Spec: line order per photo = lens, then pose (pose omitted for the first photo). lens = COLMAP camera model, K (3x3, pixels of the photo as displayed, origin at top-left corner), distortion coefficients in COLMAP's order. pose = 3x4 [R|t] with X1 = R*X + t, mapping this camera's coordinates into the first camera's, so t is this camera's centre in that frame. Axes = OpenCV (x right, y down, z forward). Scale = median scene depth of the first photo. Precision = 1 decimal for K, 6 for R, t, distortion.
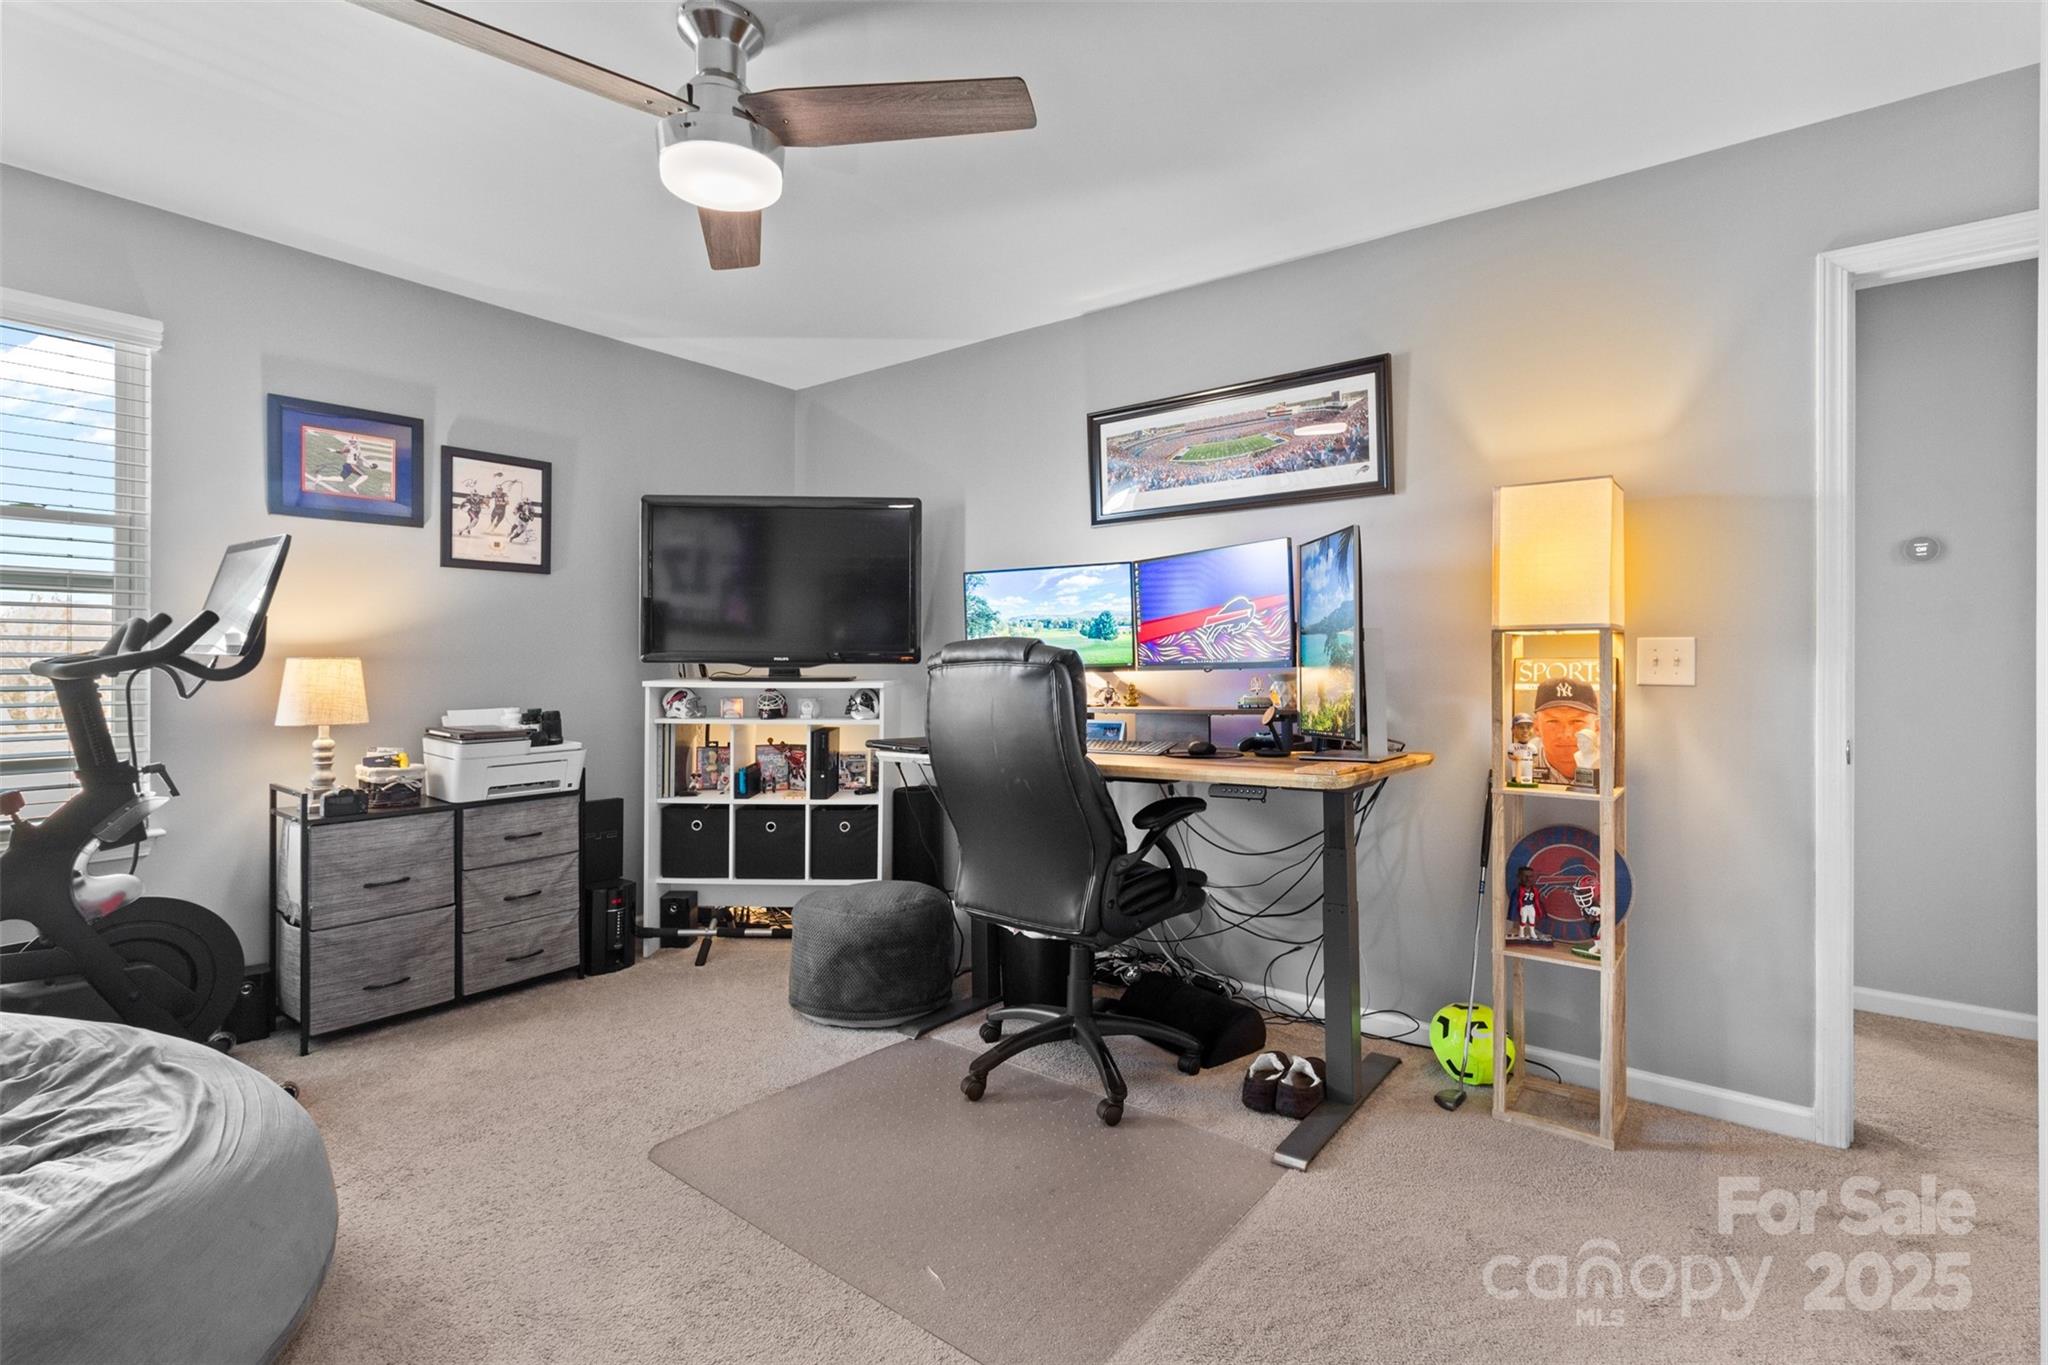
lens RADIAL K [[959.7, 0, 1041.4], [0, 959.7, 668.0], [0, 0, 1]] dist [0.001134, 0.000884]
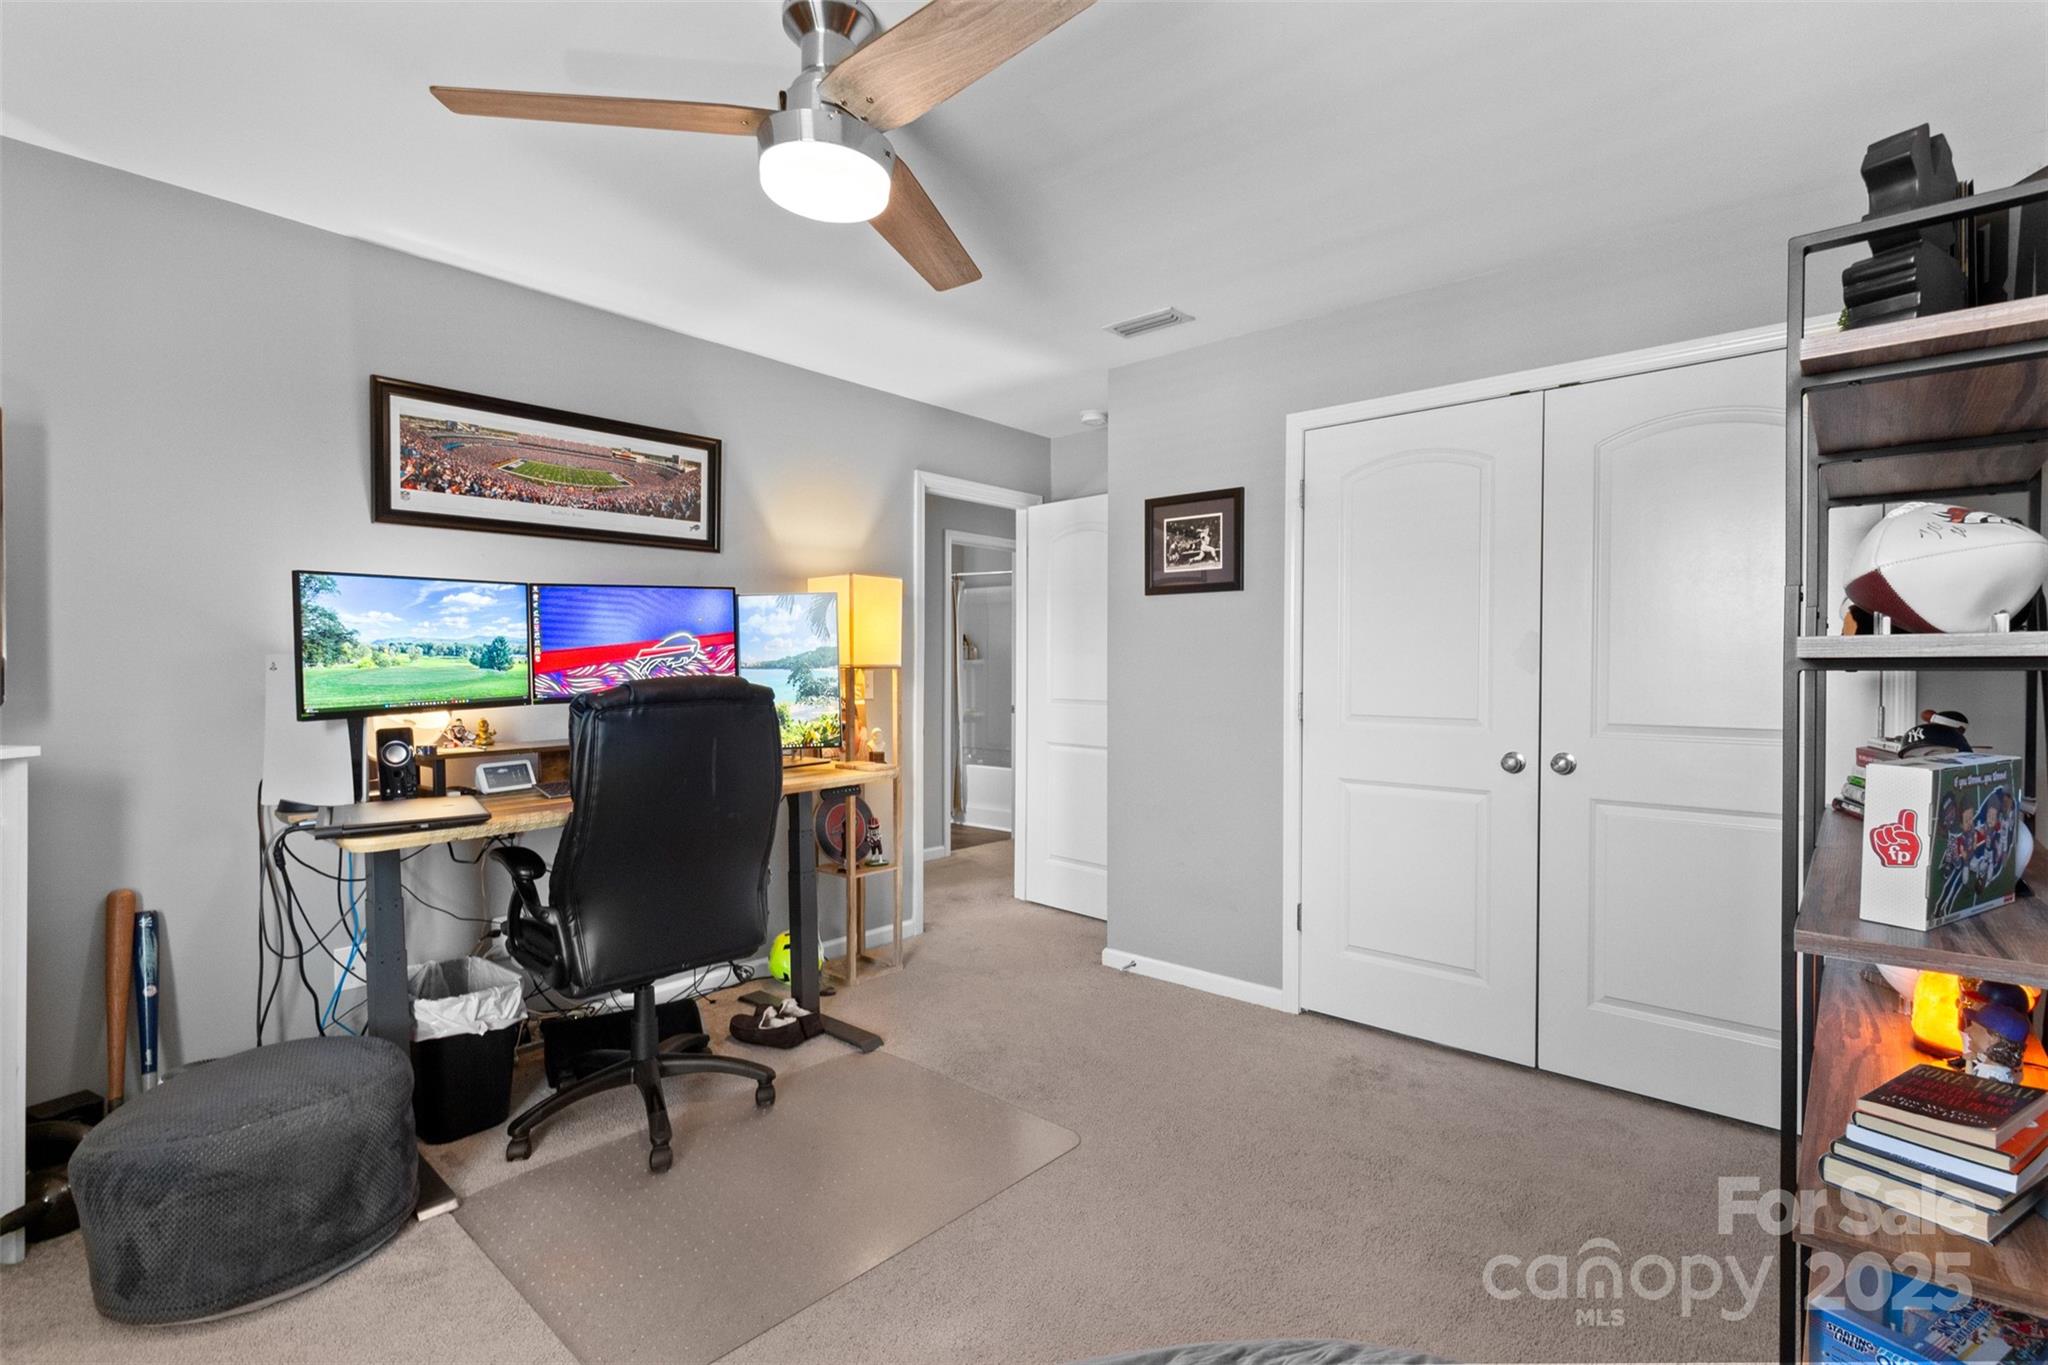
lens RADIAL K [[959.7, 0, 1031.7], [0, 959.7, 679.9], [0, 0, 1]] dist [0.001134, 0.000884]
pose [[0.062689, -0.018489, 0.997862, -0.769986], [0.002335, 0.999828, 0.018379, -0.035340], [-0.998030, 0.001178, 0.062722, 0.466703]]
